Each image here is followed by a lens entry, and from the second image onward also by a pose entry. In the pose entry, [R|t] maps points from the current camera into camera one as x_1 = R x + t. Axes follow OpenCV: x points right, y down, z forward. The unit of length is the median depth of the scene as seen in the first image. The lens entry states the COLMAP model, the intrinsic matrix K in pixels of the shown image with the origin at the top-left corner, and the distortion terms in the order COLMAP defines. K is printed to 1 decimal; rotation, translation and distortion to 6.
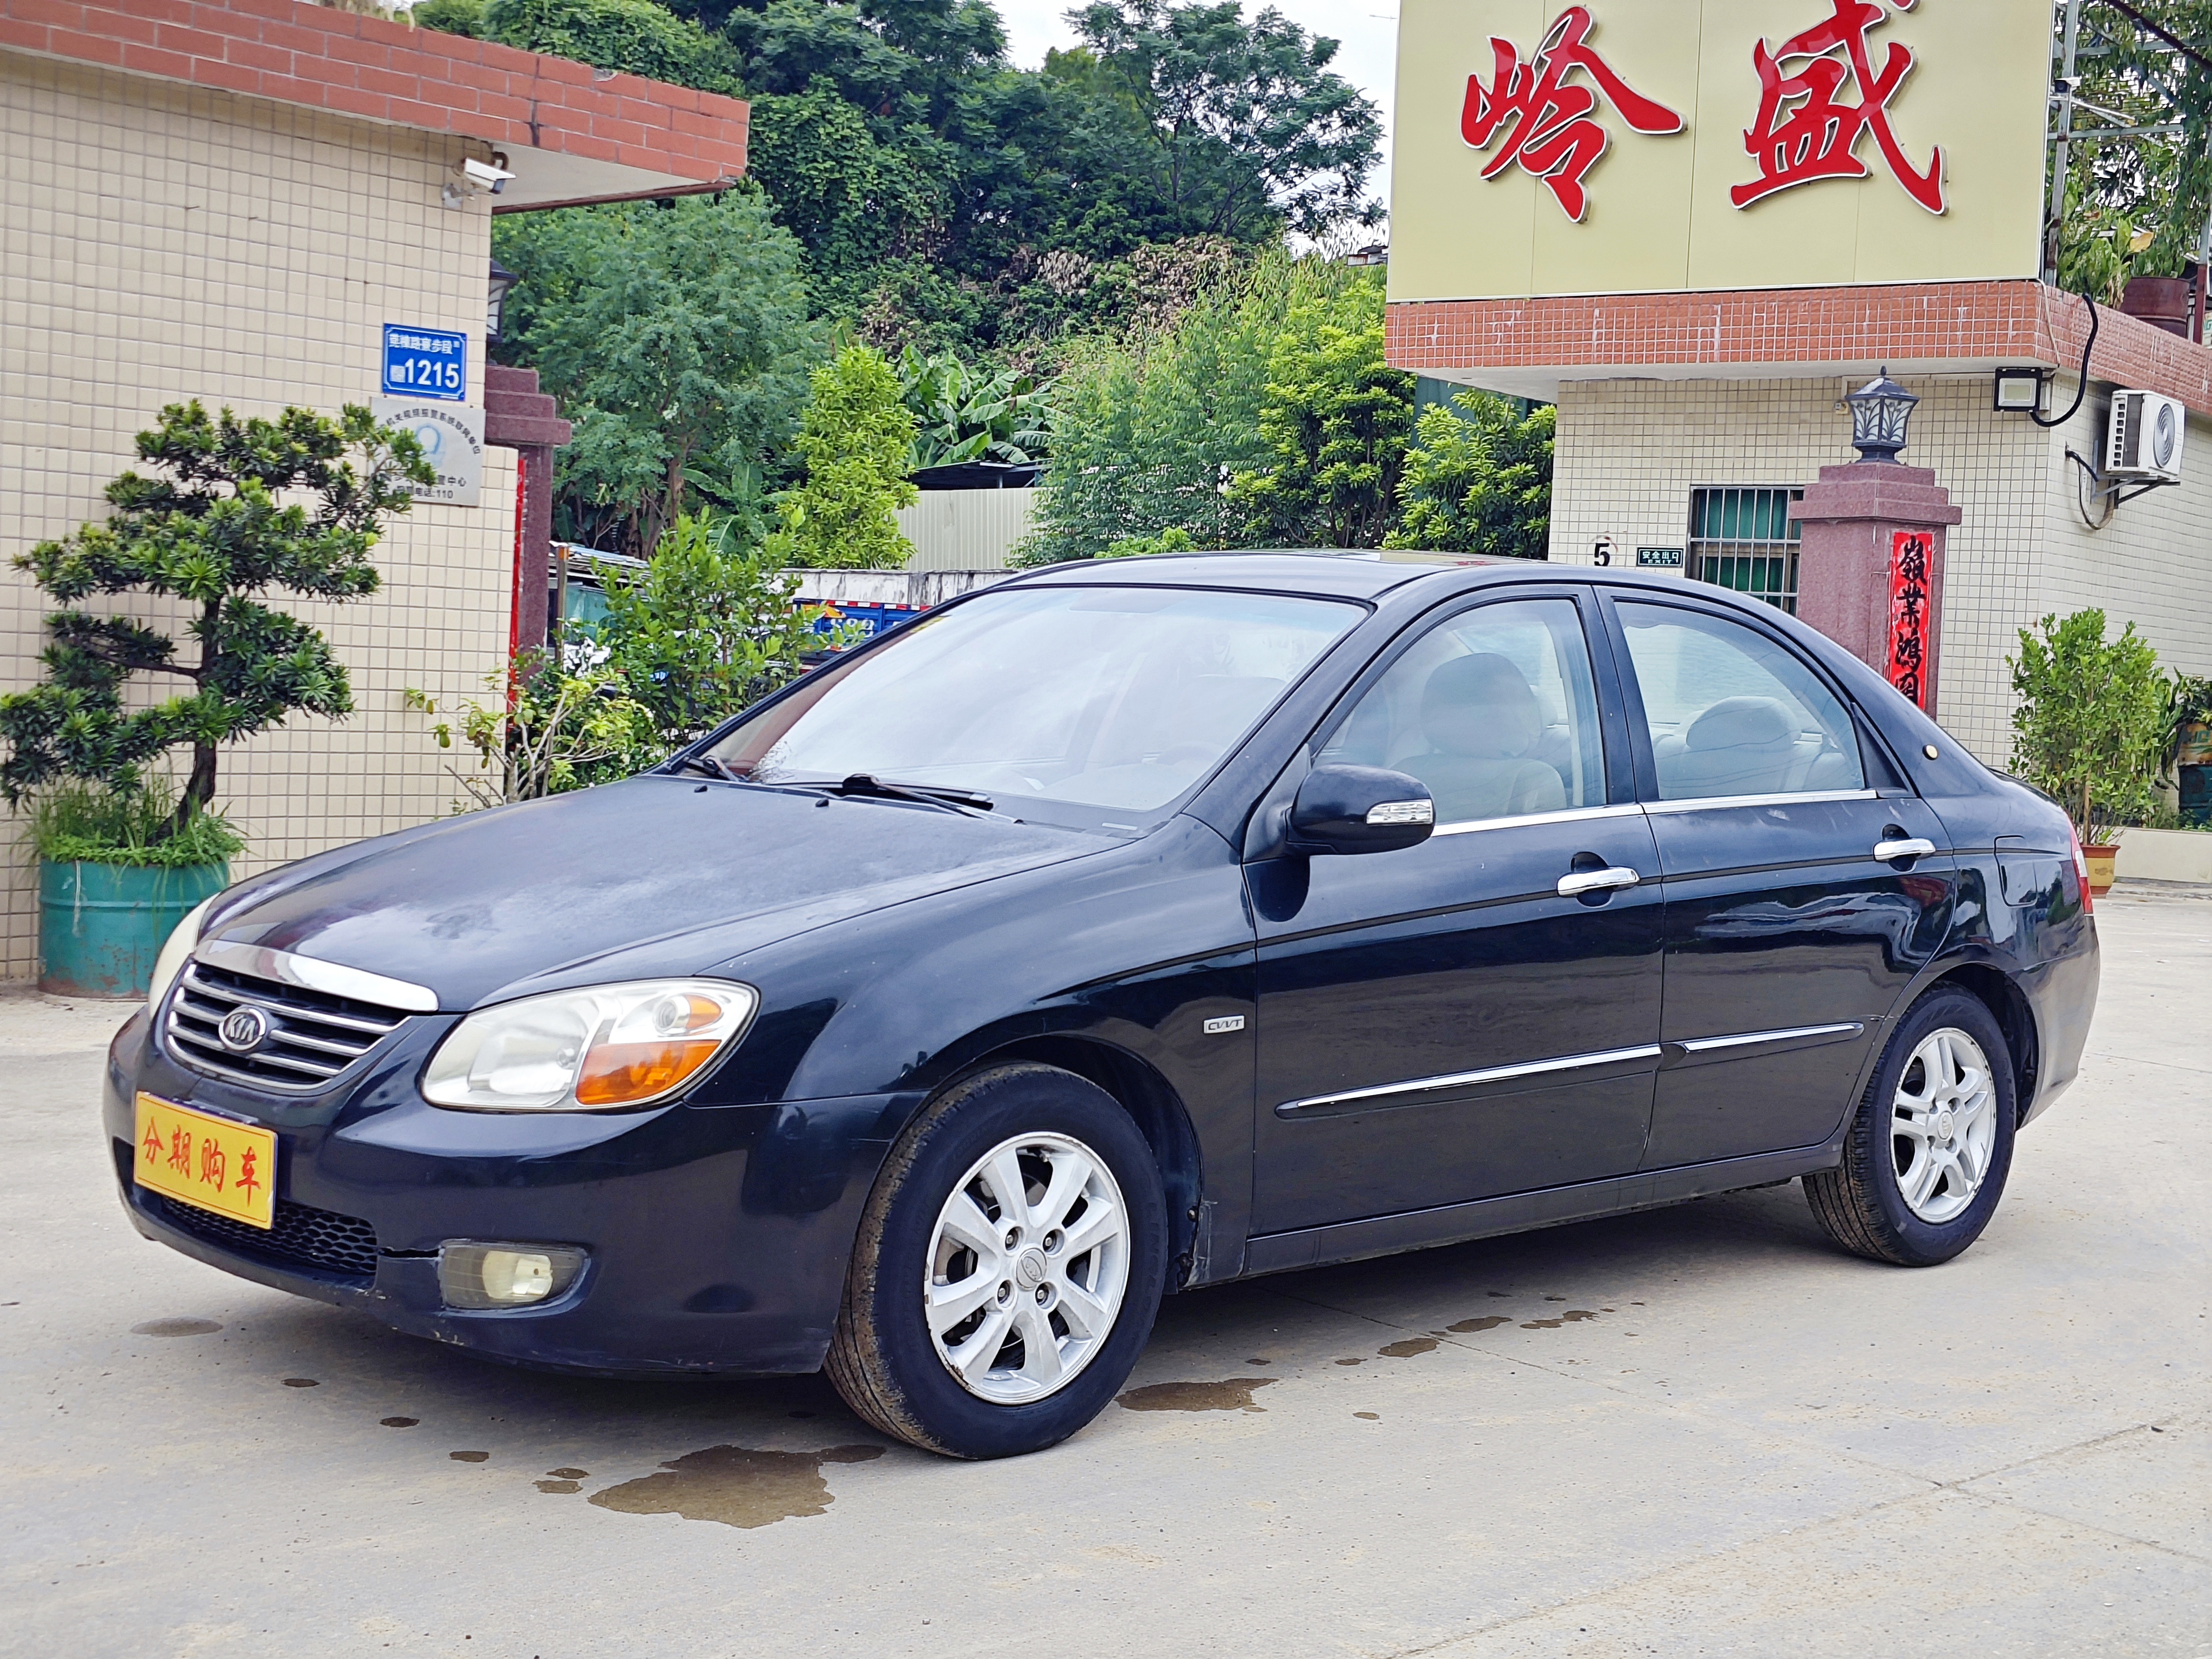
lens RADIAL K [[2908.7, 0, 1113.4], [0, 2908.7, 828.4], [0, 0, 1]] dist [-0.007853, 0.163079]
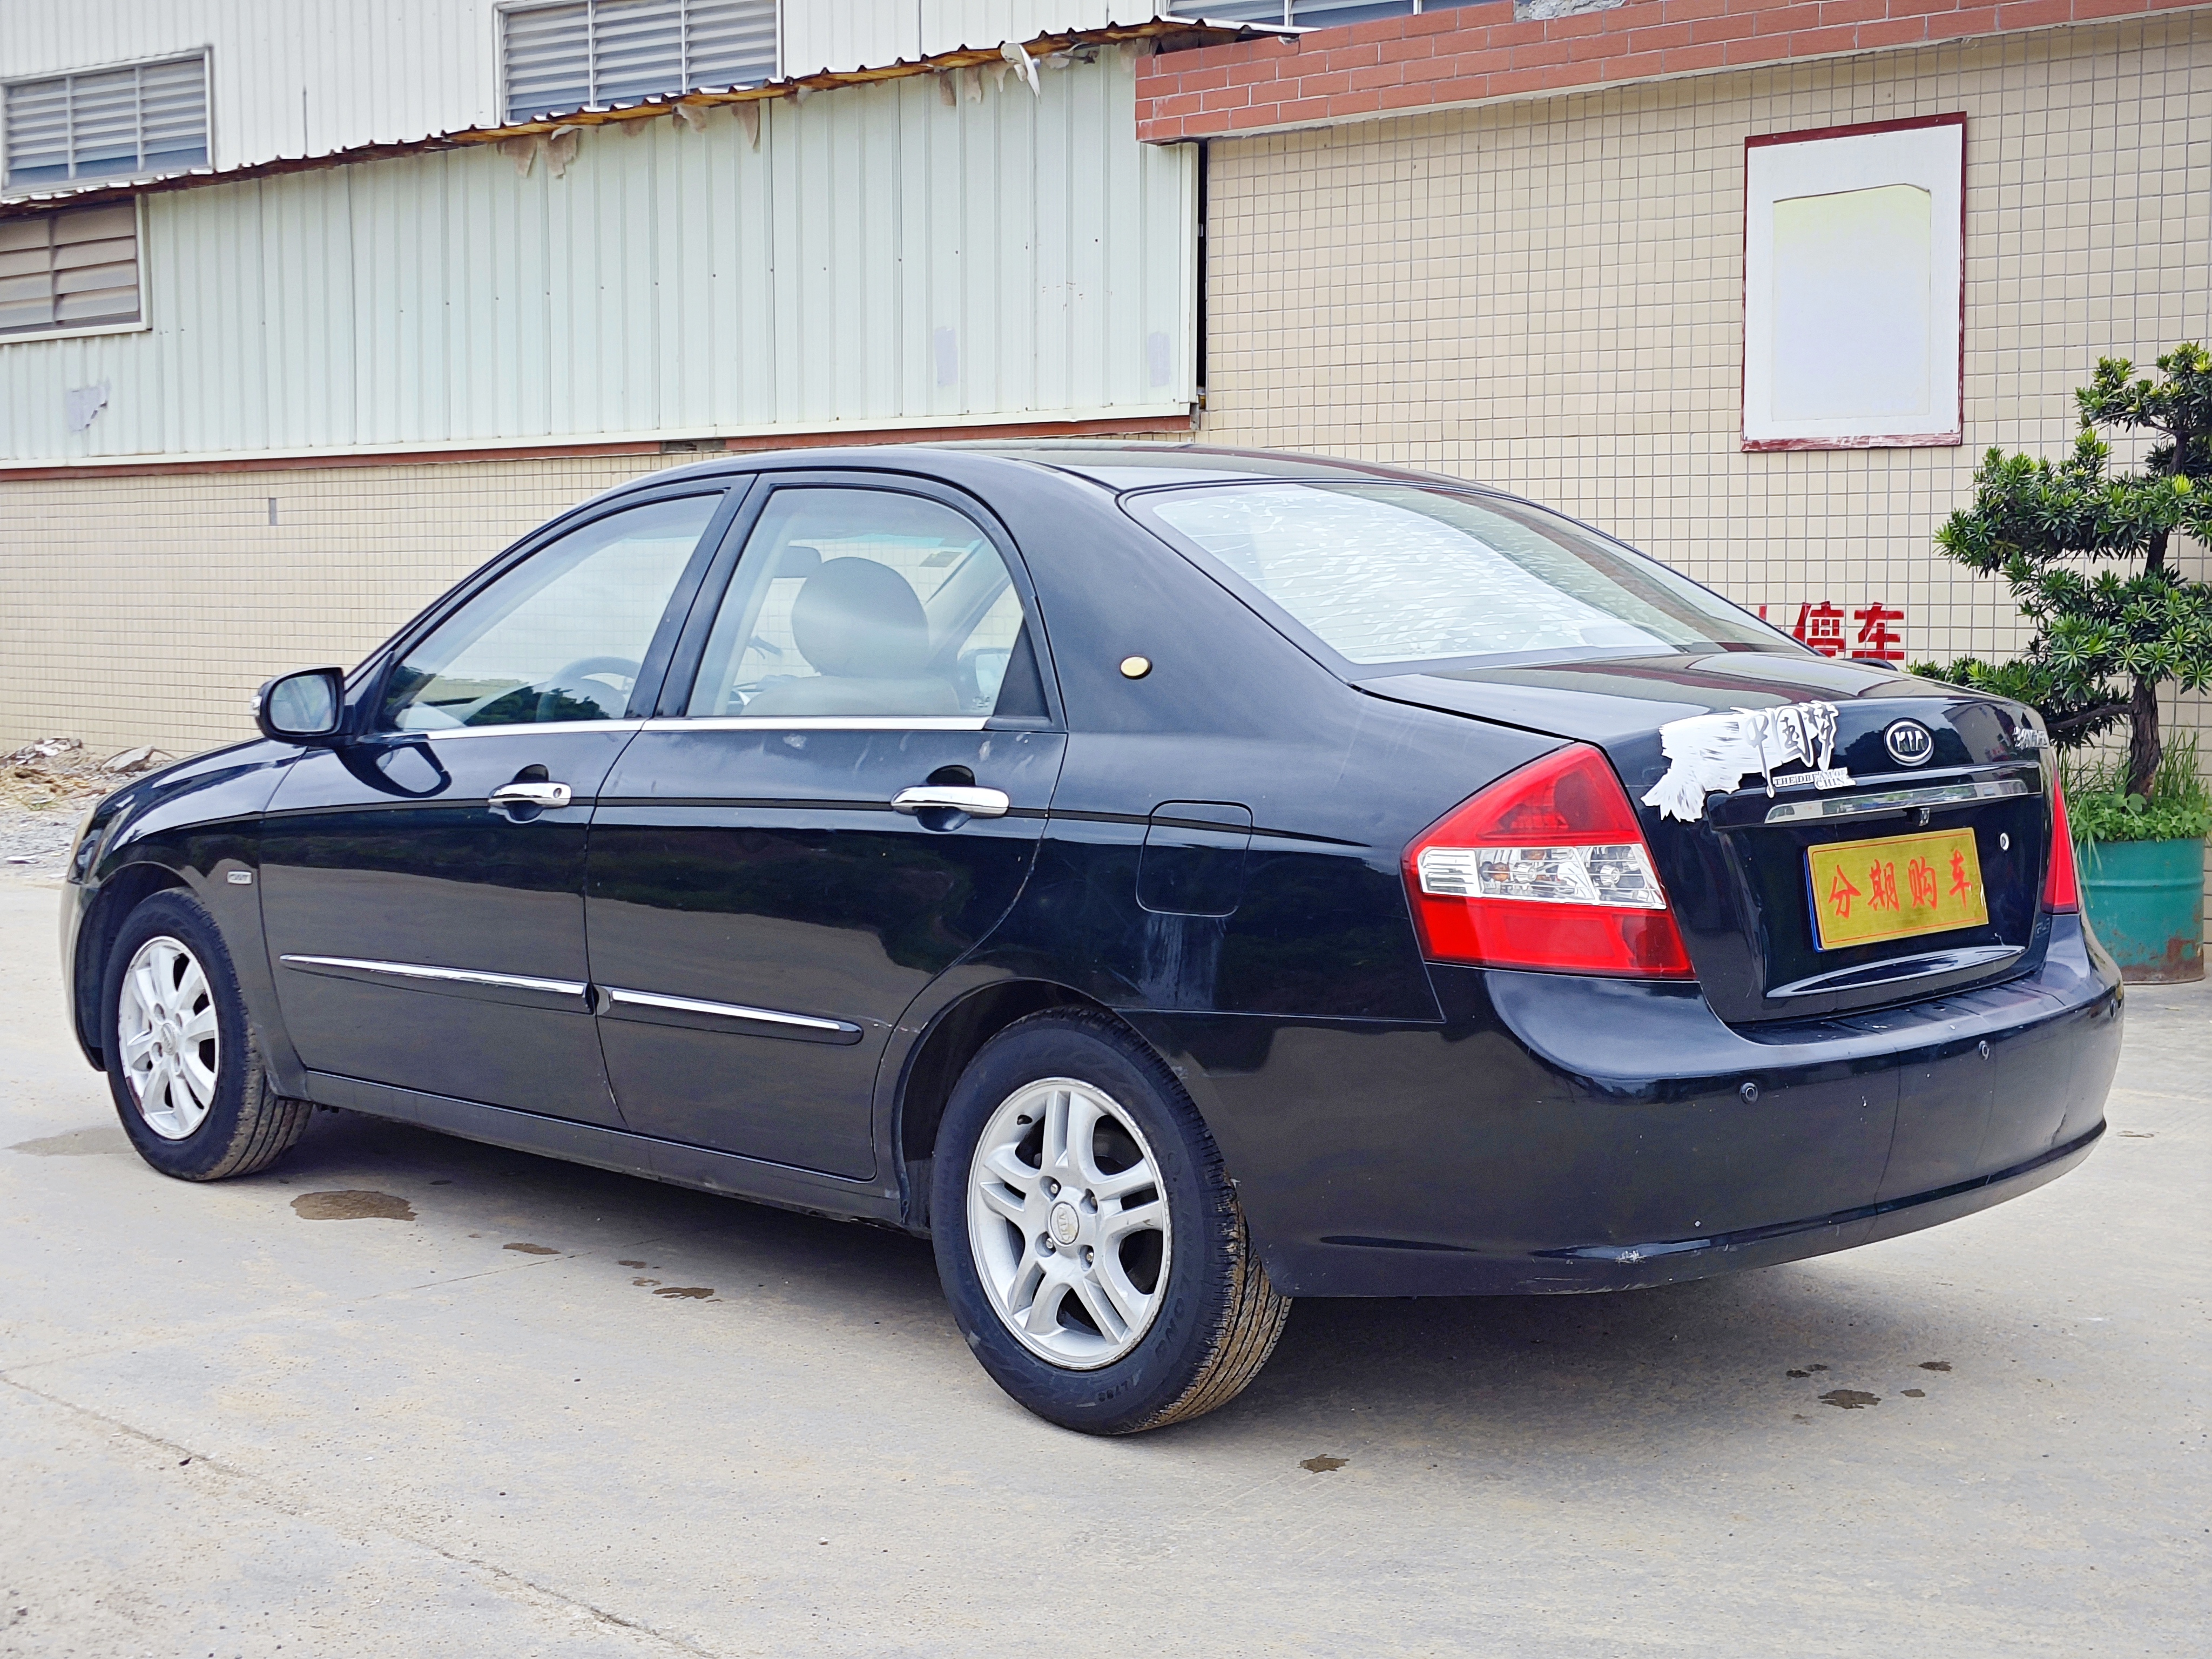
lens RADIAL K [[2908.7, 0, 1113.4], [0, 2908.7, 828.4], [0, 0, 1]] dist [-0.007853, 0.163079]
pose [[0.044459, 0.039176, -0.998243, 0.596321], [-0.055965, 0.997759, 0.036665, -0.008660], [0.997442, 0.054236, 0.046552, 0.611829]]
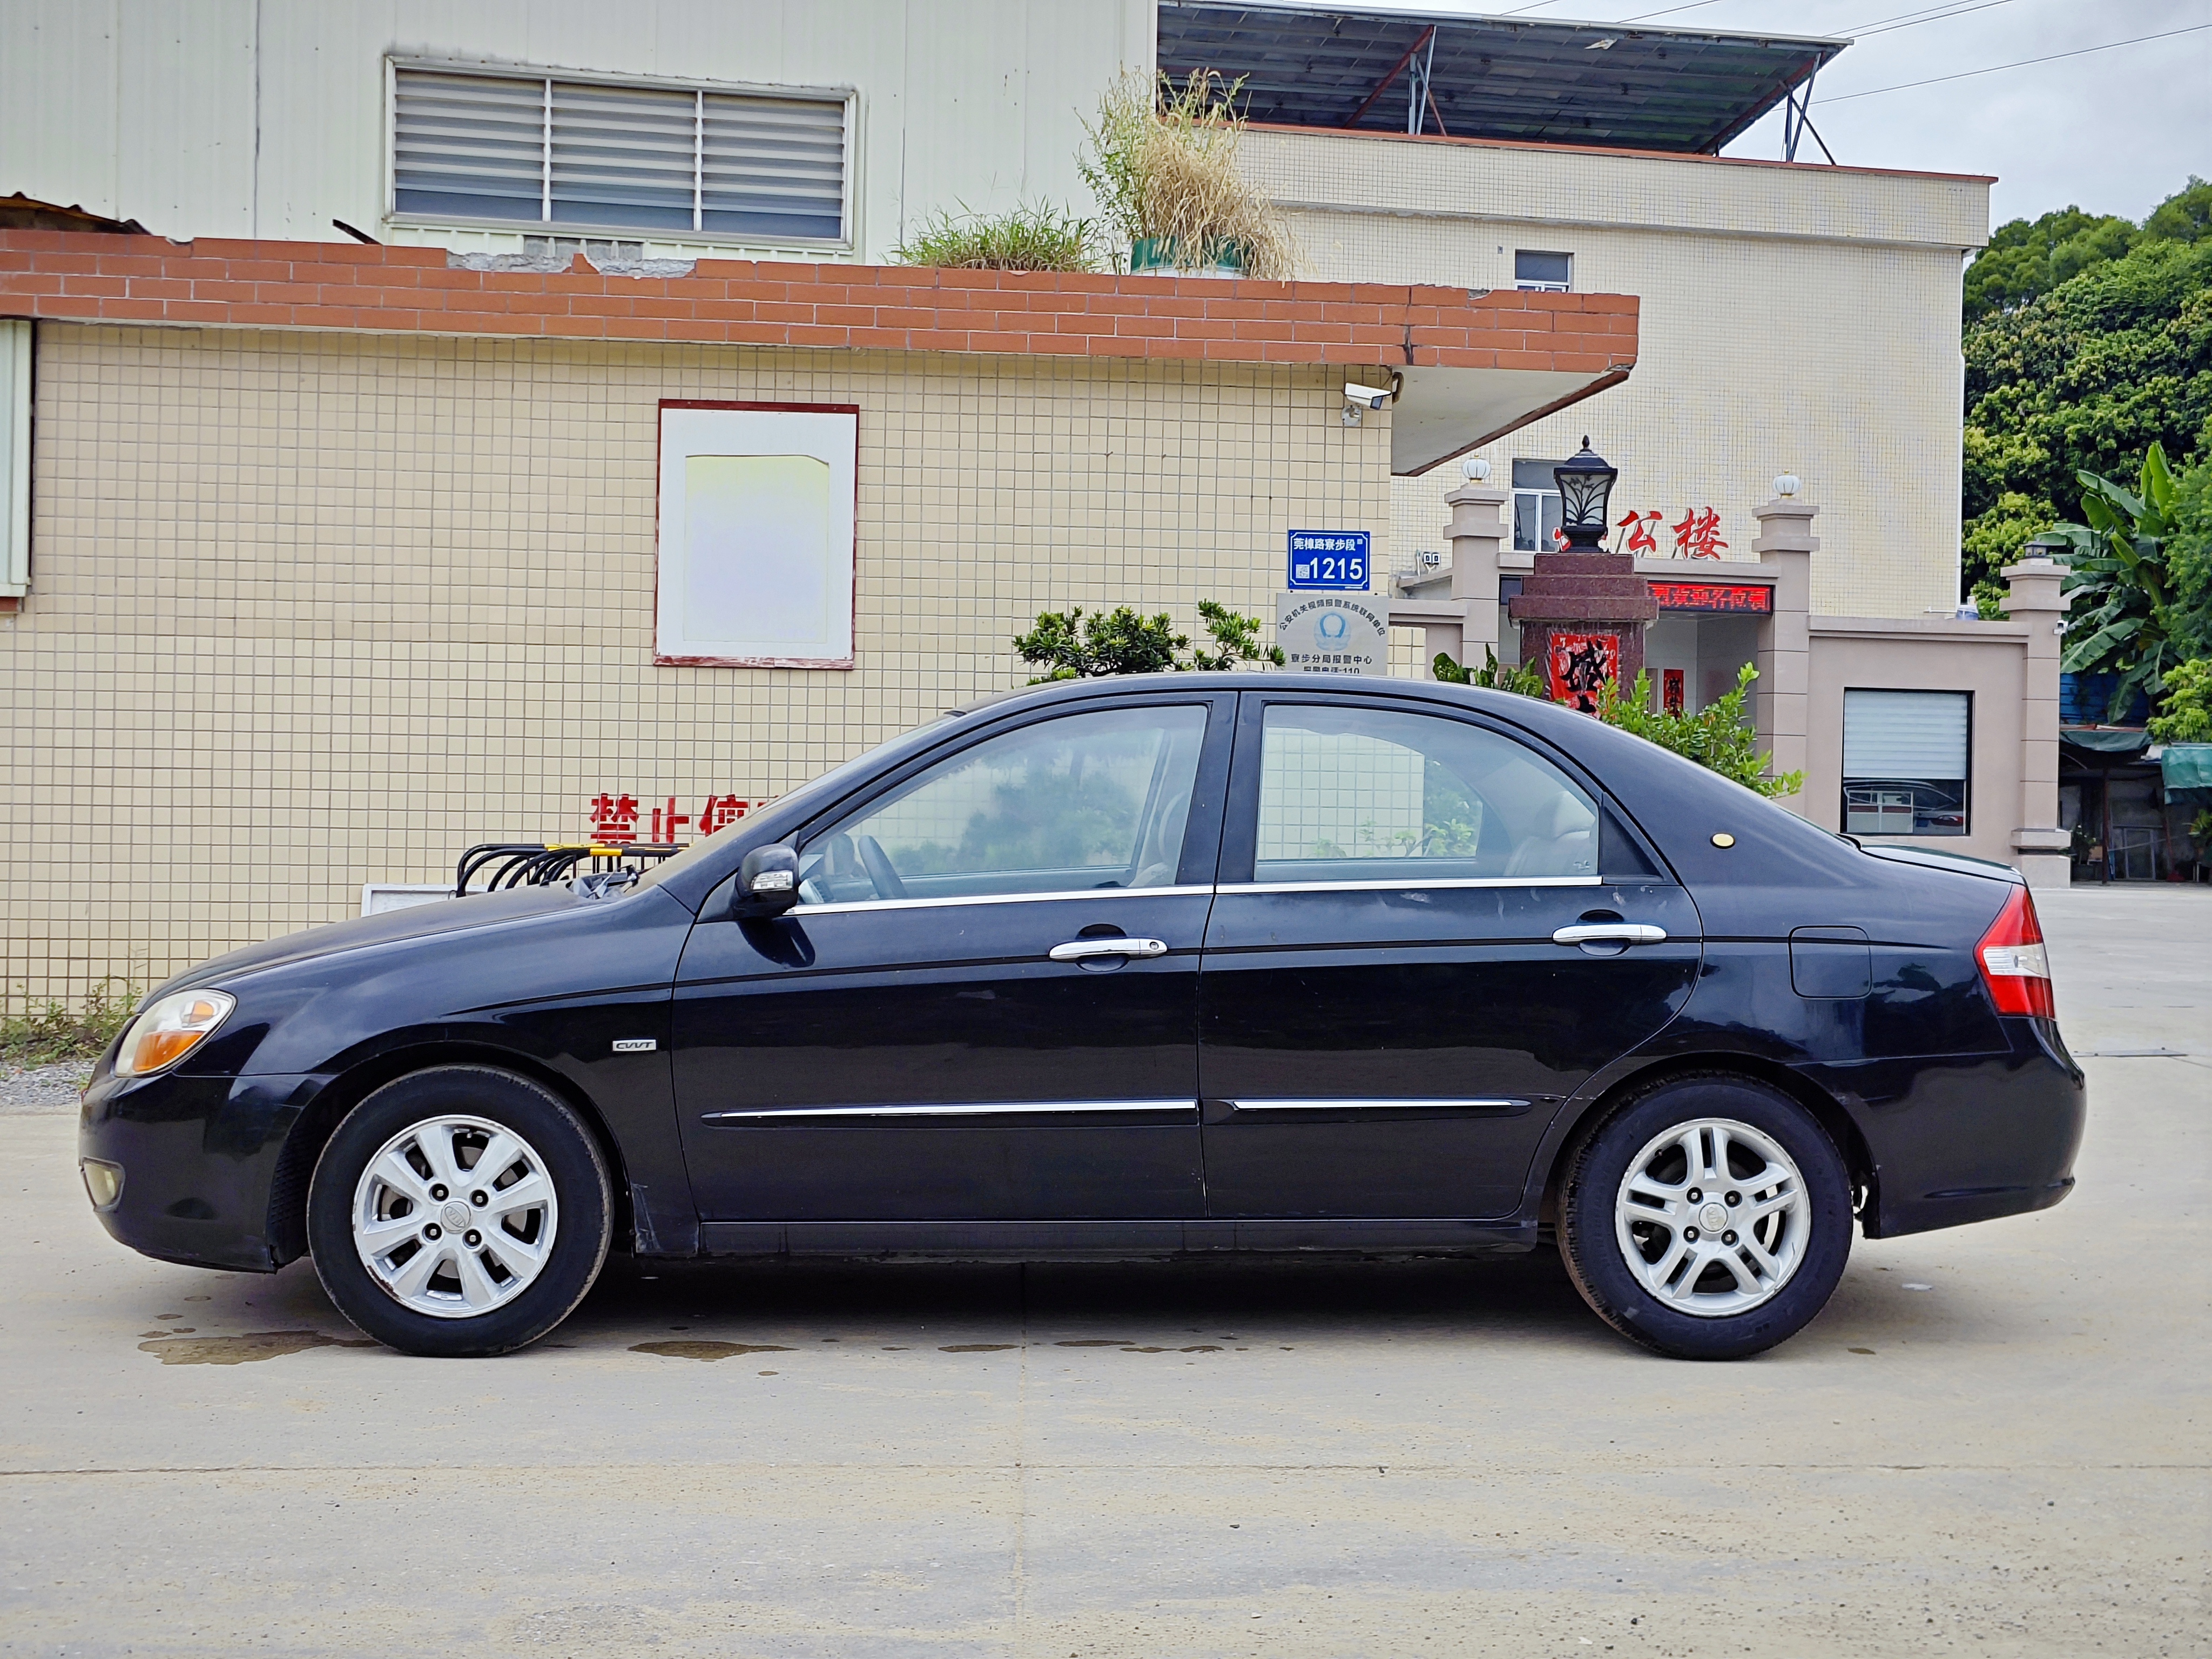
lens RADIAL K [[2908.7, 0, 1113.4], [0, 2908.7, 828.4], [0, 0, 1]] dist [-0.007853, 0.163079]
pose [[0.765744, -0.025843, -0.642626, 0.480880], [-0.018013, 0.997939, -0.061596, 0.021870], [0.642893, 0.058743, 0.763700, 0.069083]]
